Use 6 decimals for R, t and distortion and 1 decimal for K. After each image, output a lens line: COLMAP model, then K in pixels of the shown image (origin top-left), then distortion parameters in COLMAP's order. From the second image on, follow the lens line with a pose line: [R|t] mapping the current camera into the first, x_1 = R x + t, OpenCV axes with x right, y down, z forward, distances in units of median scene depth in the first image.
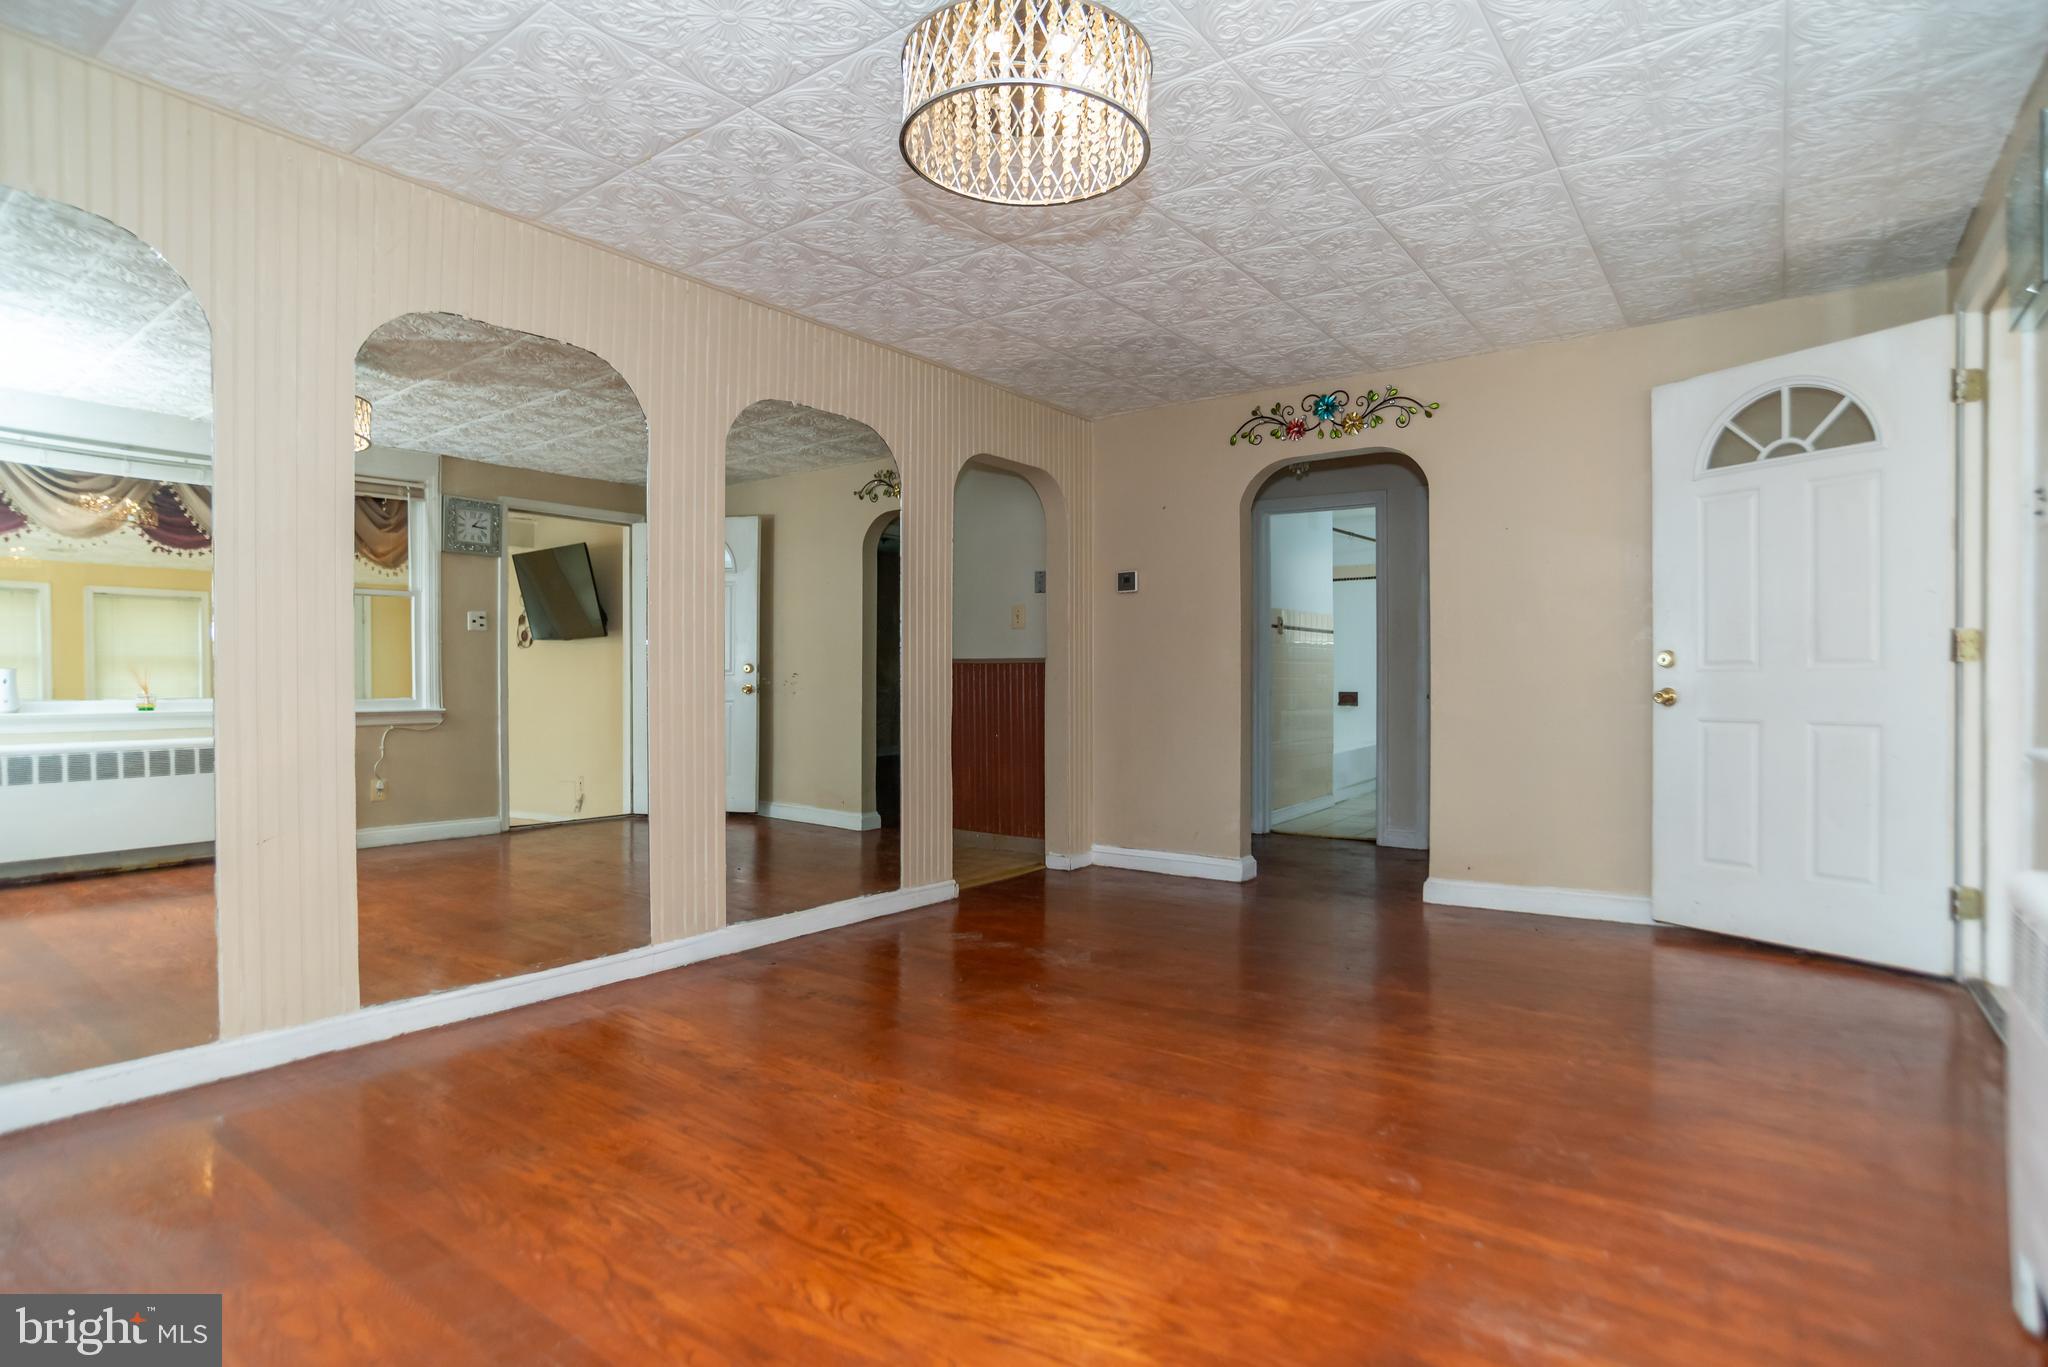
lens RADIAL K [[1068.0, 0, 1029.3], [0, 1068.0, 677.2], [0, 0, 1]] dist [-0.072945, 0.029718]
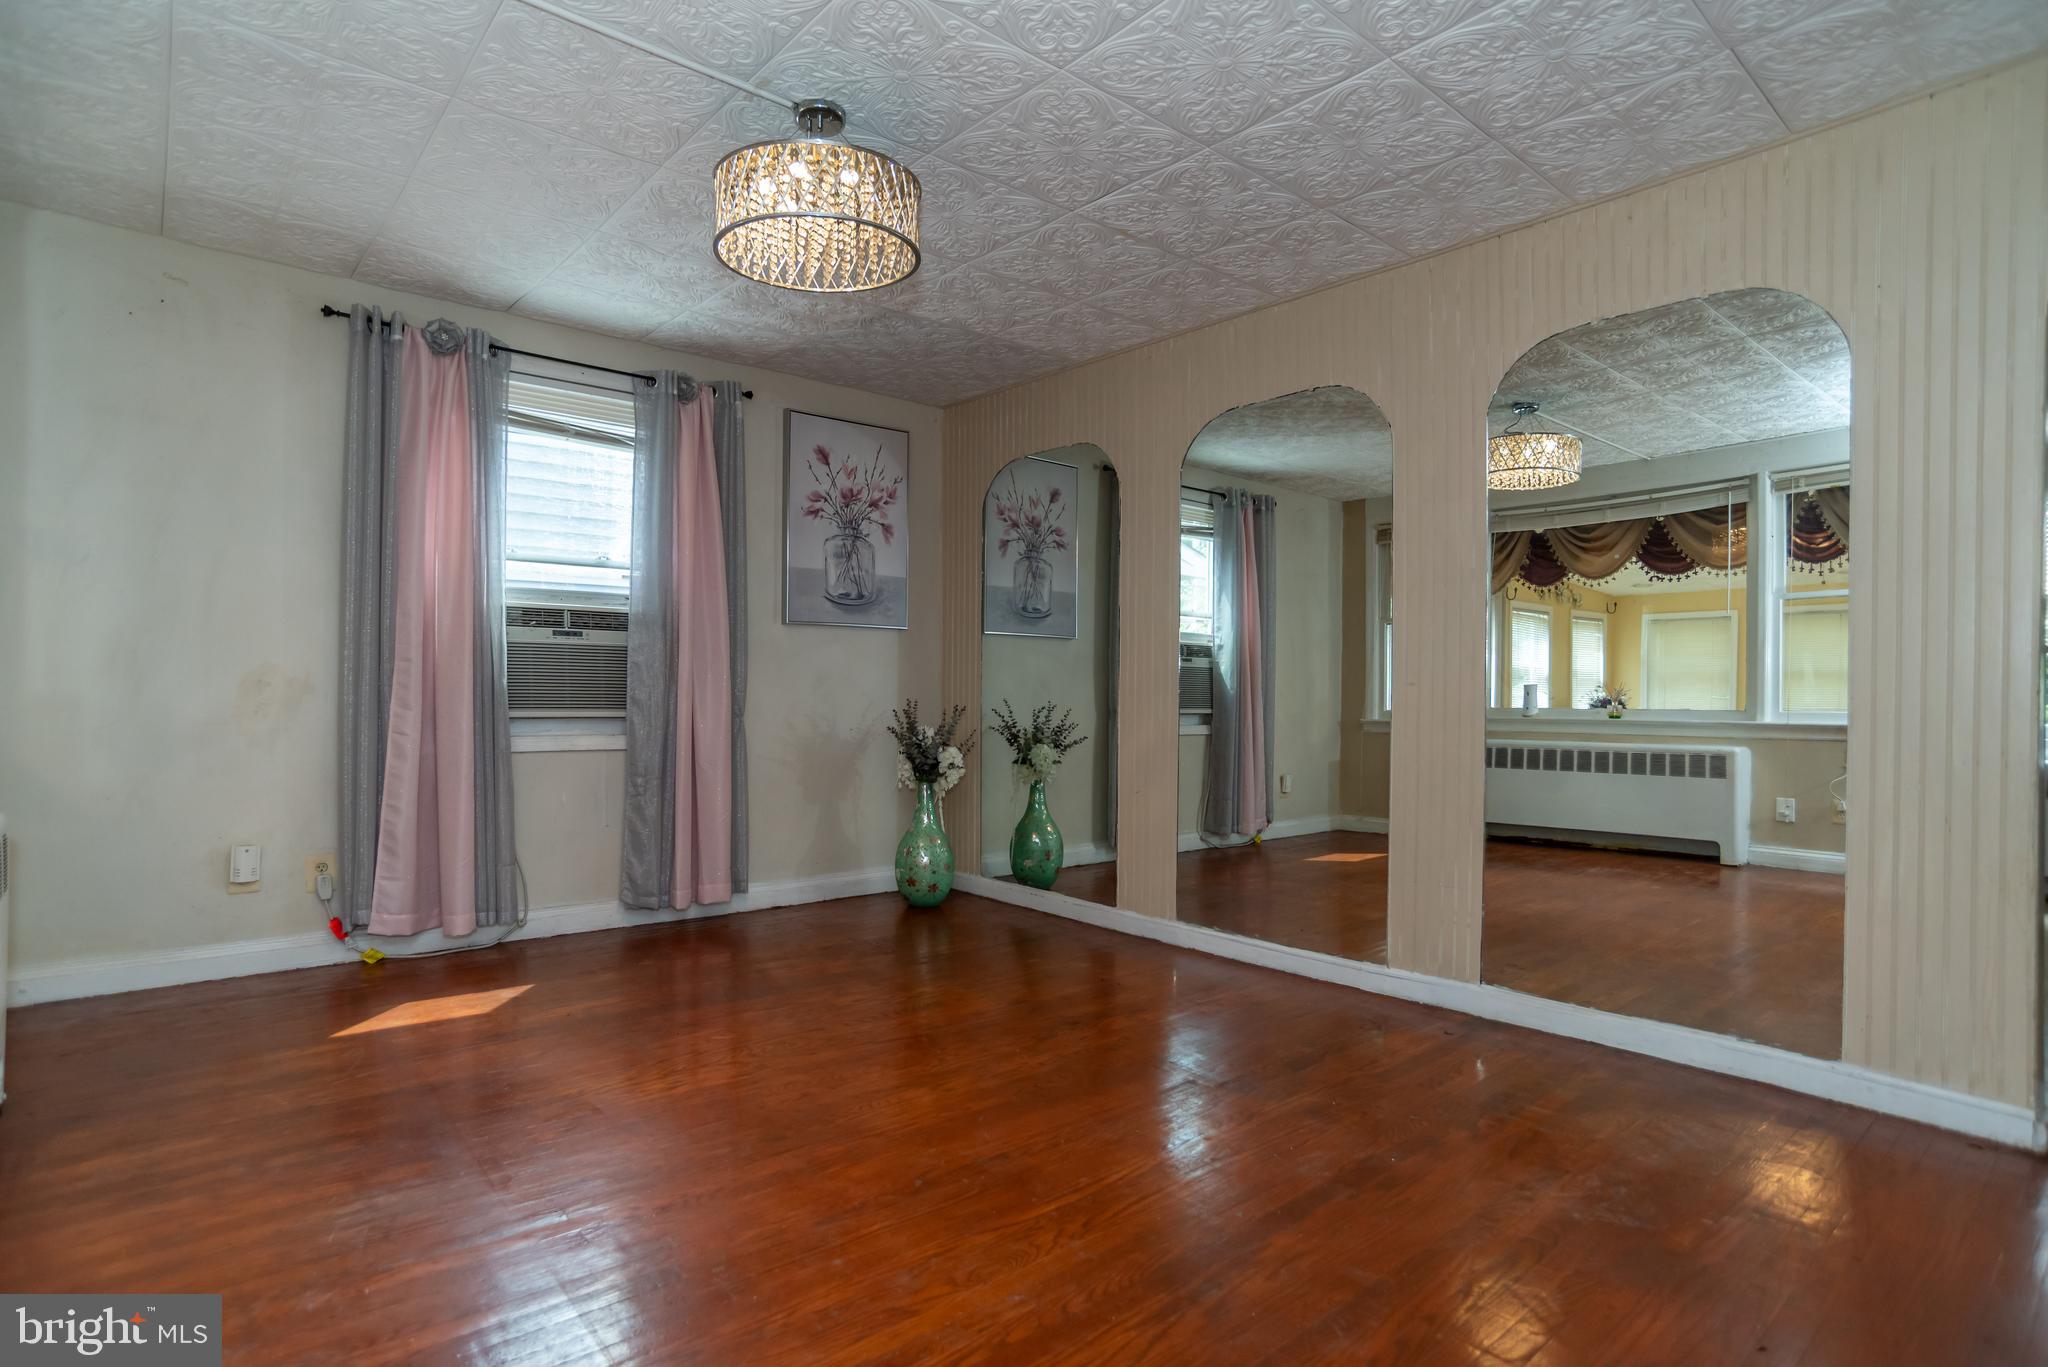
lens RADIAL K [[1068.0, 0, 1013.2], [0, 1068.0, 709.7], [0, 0, 1]] dist [-0.072945, 0.029718]
pose [[-0.241170, 0.014565, -0.970374, 0.611364], [-0.004971, 0.999856, 0.016243, 0.006284], [0.970470, 0.008741, -0.241063, 0.834605]]
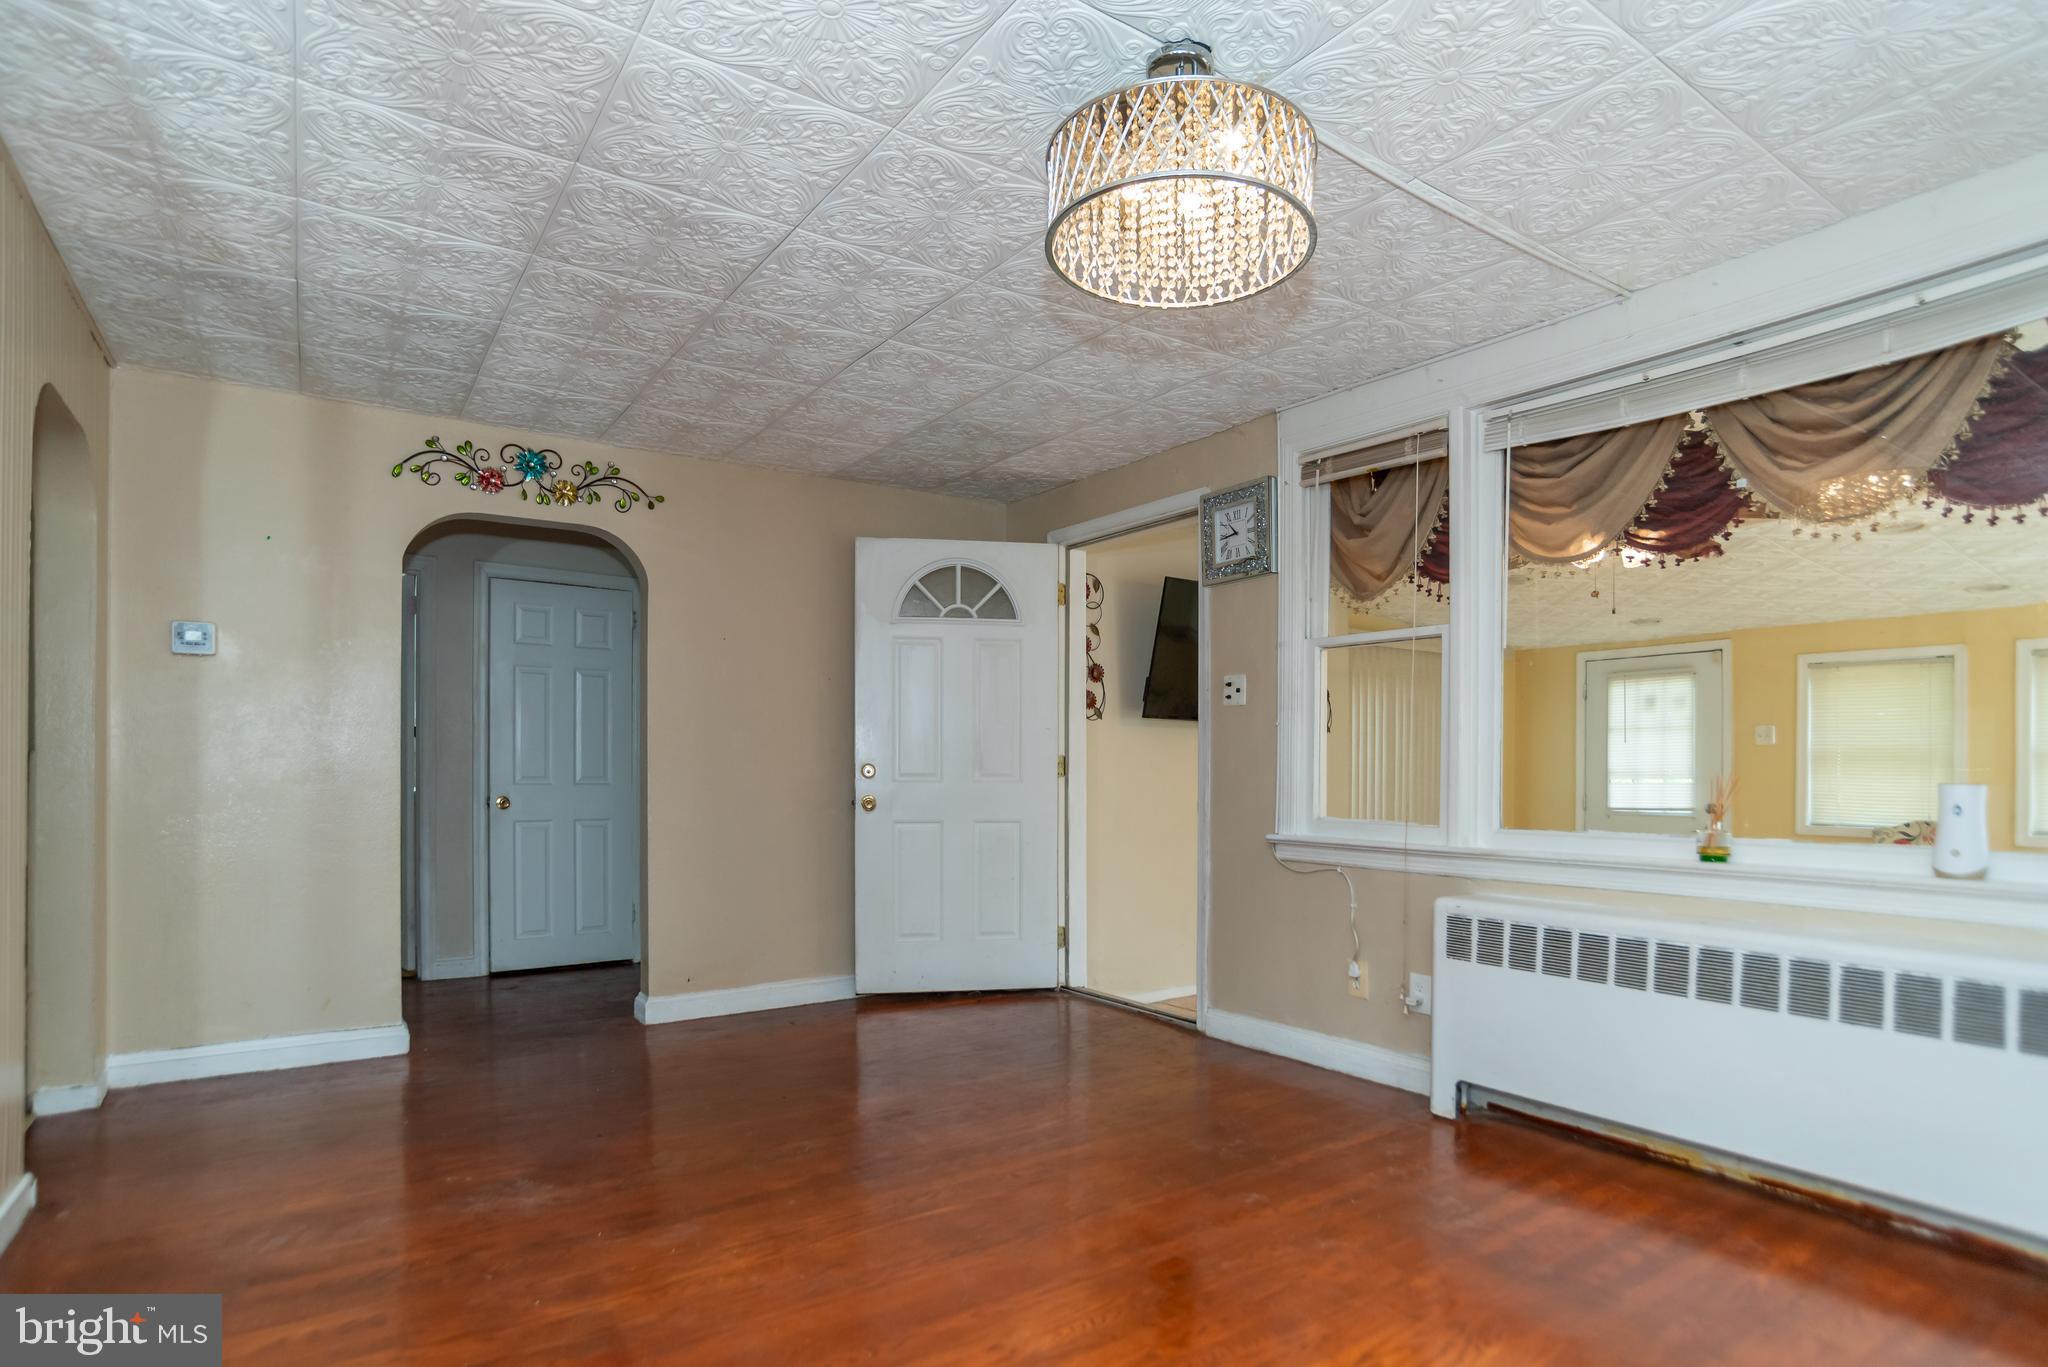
lens RADIAL K [[1068.0, 0, 1052.0], [0, 1068.0, 781.1], [0, 0, 1]] dist [-0.072945, 0.029718]
pose [[0.310212, -0.002268, 0.950665, -0.499922], [-0.007482, 0.999960, 0.004827, -0.013658], [-0.950638, -0.008611, 0.310182, 0.452253]]
